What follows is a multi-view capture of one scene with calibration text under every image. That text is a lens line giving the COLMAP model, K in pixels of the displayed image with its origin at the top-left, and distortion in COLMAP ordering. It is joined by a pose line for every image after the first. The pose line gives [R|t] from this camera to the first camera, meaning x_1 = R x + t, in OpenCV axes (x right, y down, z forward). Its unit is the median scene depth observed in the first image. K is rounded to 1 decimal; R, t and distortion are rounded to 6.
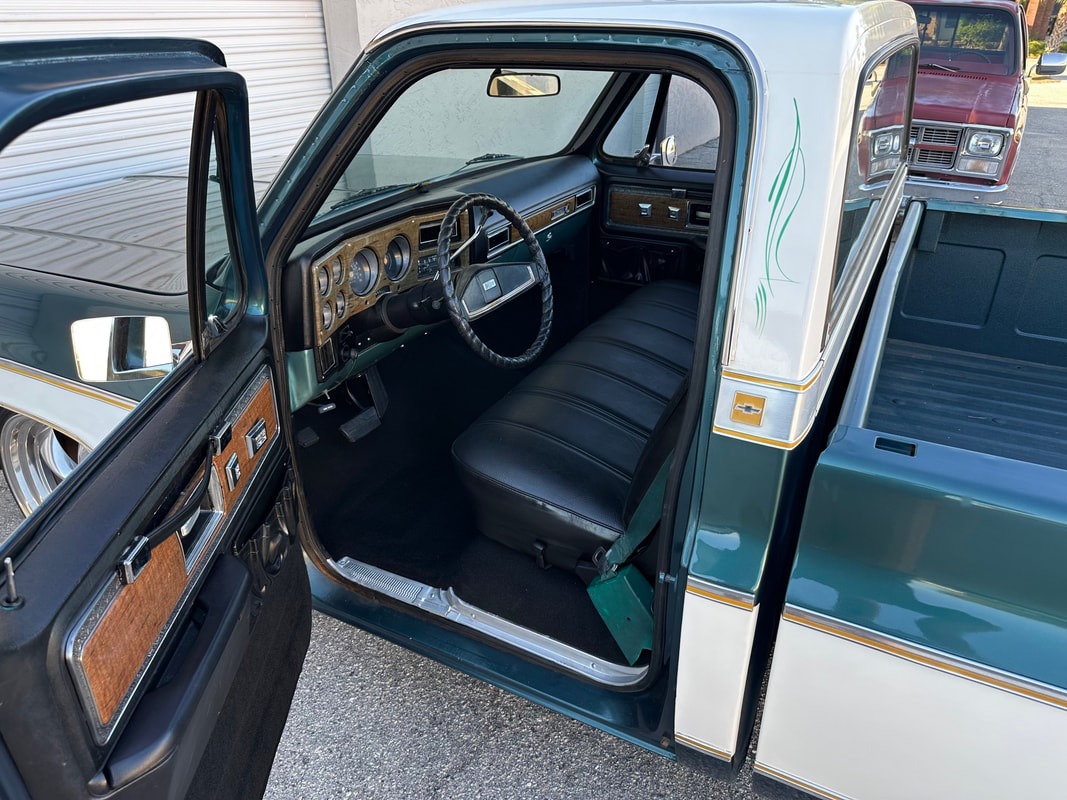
lens RADIAL K [[754.0, 0, 542.3], [0, 754.0, 407.4], [0, 0, 1]] dist [0.101199, -0.166351]
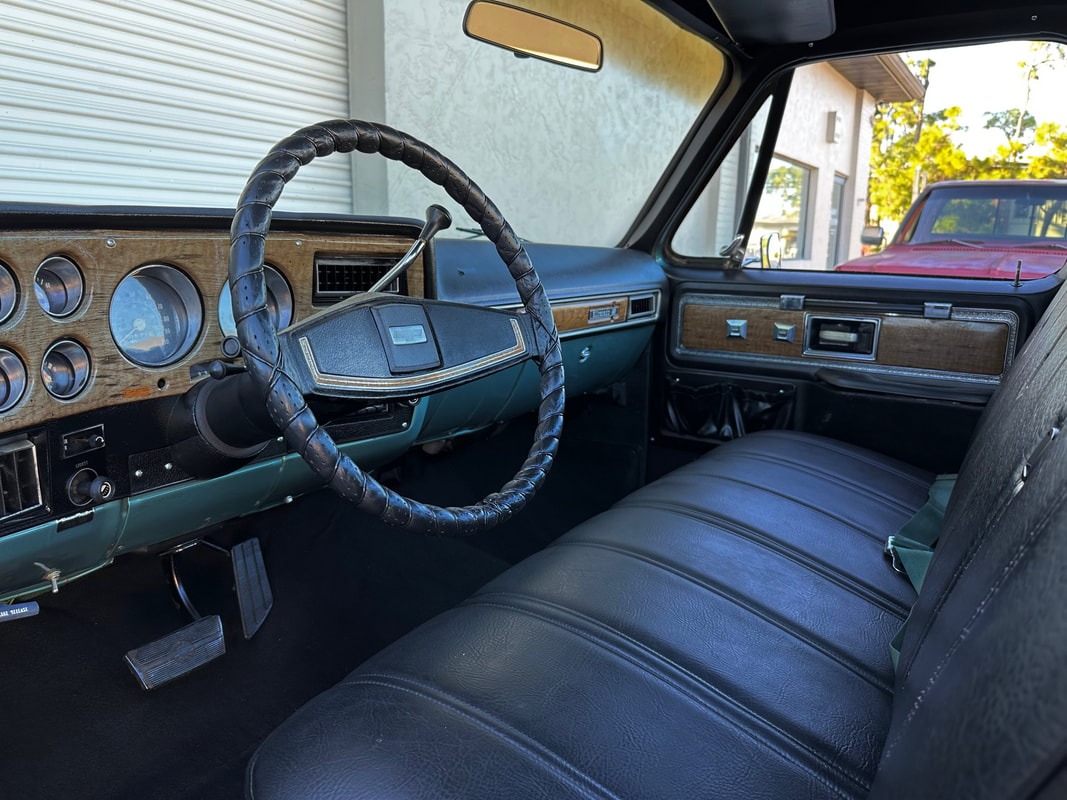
lens RADIAL K [[764.9, 0, 535.2], [0, 764.9, 403.5], [0, 0, 1]] dist [0.025759, -0.049267]
pose [[0.995170, 0.039181, -0.090009, 0.039124], [-0.062558, 0.959724, -0.273891, -0.012582], [0.075653, 0.278199, 0.957539, 0.584419]]
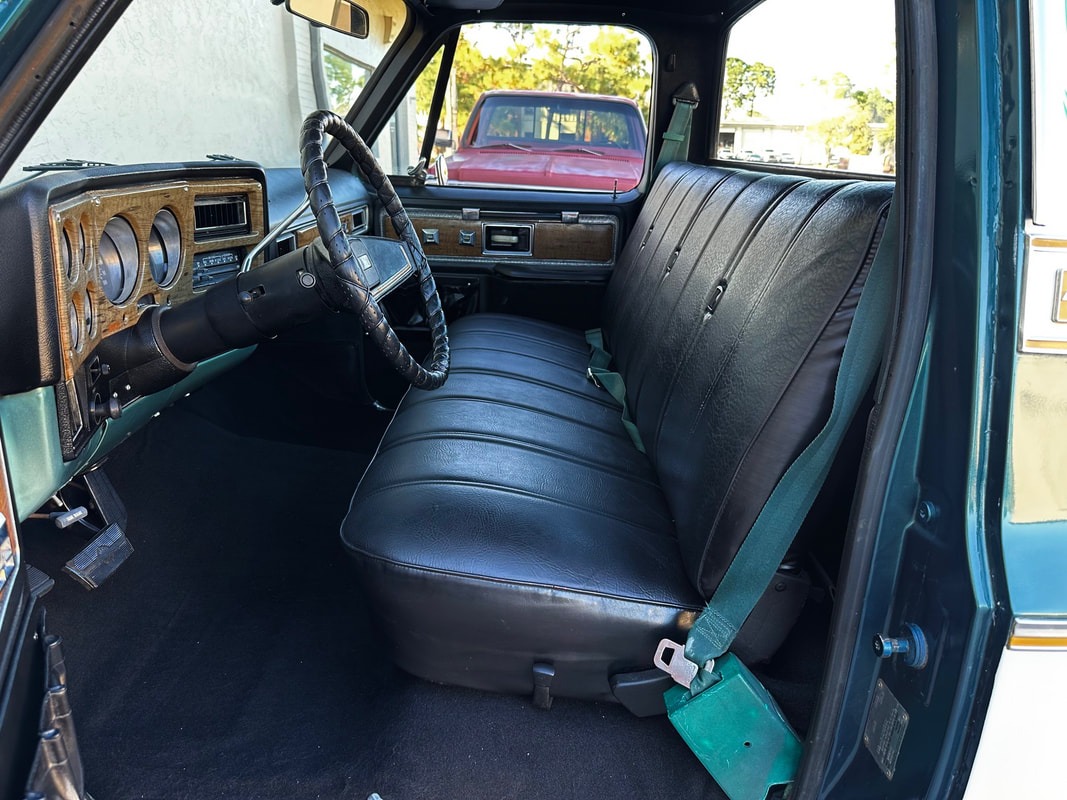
lens RADIAL K [[754.0, 0, 542.3], [0, 754.0, 407.4], [0, 0, 1]] dist [0.101199, -0.166351]
pose [[0.887086, -0.122306, 0.445106, -0.222612], [0.186368, 0.977071, -0.102950, 0.040108], [-0.422309, 0.174279, 0.889540, 0.397290]]
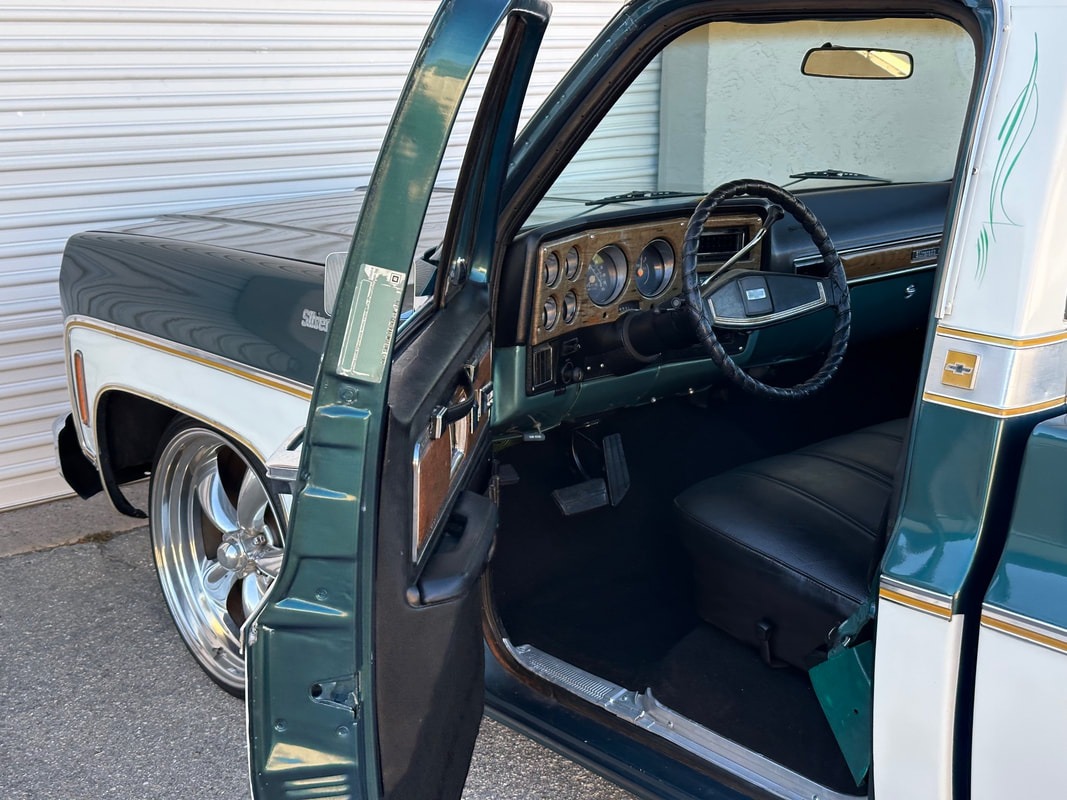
lens RADIAL K [[1504.4, 0, 521.5], [0, 1504.4, 427.0], [0, 0, 1]] dist [0.103607, -0.036744]
pose [[0.931049, 0.097559, -0.351611, 0.249932], [-0.170382, 0.968332, -0.182490, 0.276667], [0.322673, 0.229815, 0.918187, -0.433428]]
